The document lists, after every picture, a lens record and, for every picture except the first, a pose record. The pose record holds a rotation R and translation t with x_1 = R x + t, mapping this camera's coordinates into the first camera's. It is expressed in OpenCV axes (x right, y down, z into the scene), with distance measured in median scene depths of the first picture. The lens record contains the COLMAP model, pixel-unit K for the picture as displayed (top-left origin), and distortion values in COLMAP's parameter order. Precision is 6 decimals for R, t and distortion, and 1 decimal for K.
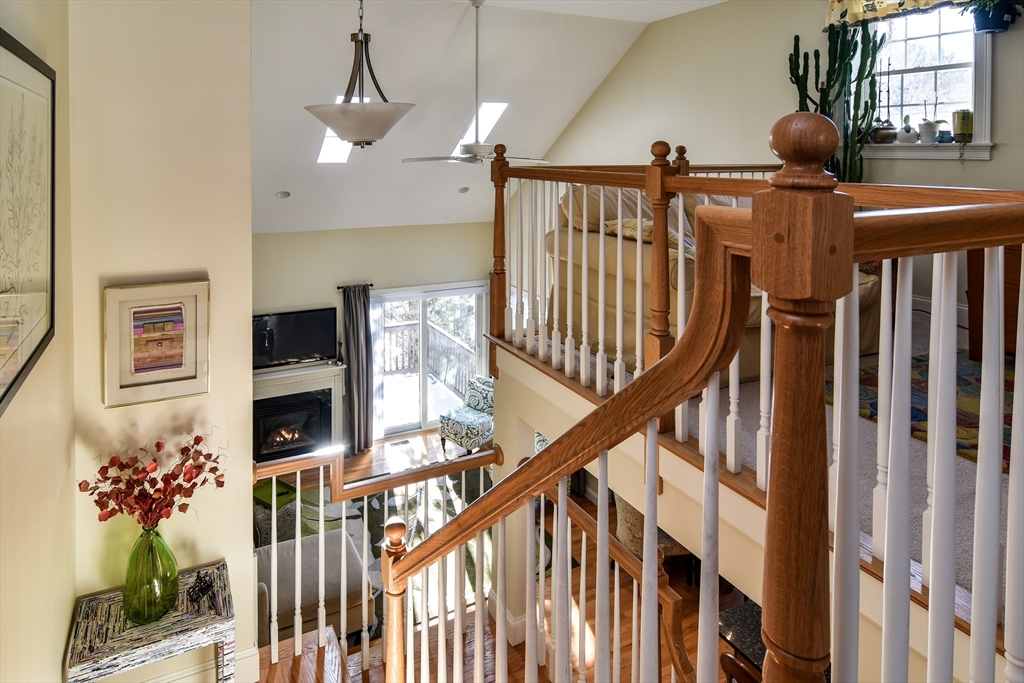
lens RADIAL K [[593.8, 0, 431.1], [0, 593.8, 166.9], [0, 0, 1]] dist [0.009426, -0.003050]
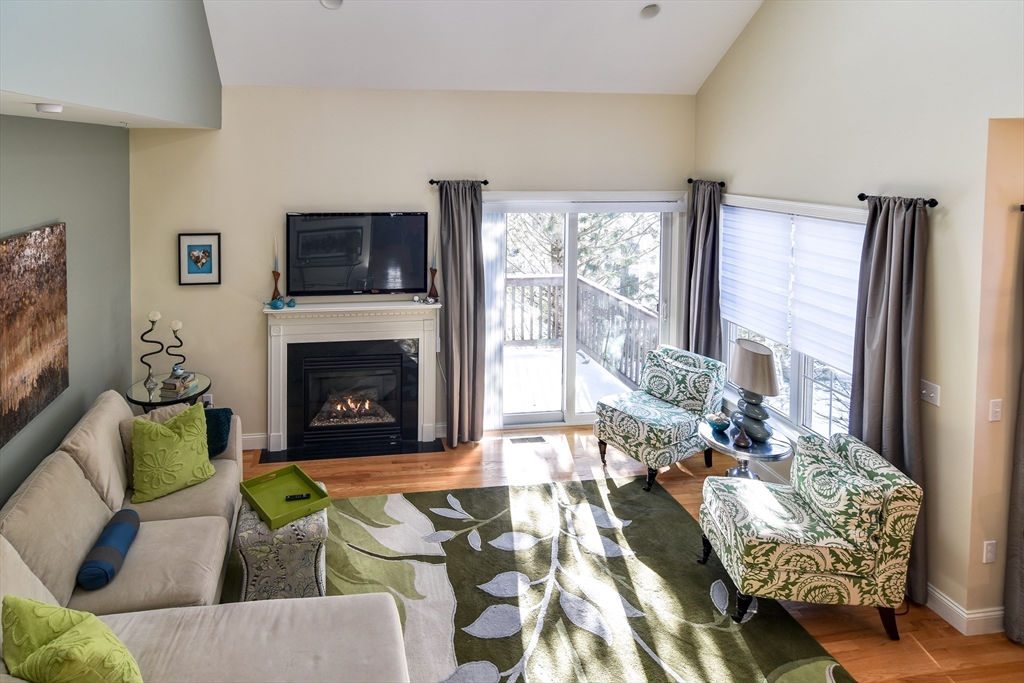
lens RADIAL K [[593.8, 0, 412.7], [0, 593.8, 181.9], [0, 0, 1]] dist [0.009426, -0.003050]
pose [[0.962366, 0.017949, -0.271164, -0.005353], [-0.009934, 0.999473, 0.030900, 0.183812], [0.271575, -0.027044, 0.962037, 0.391487]]
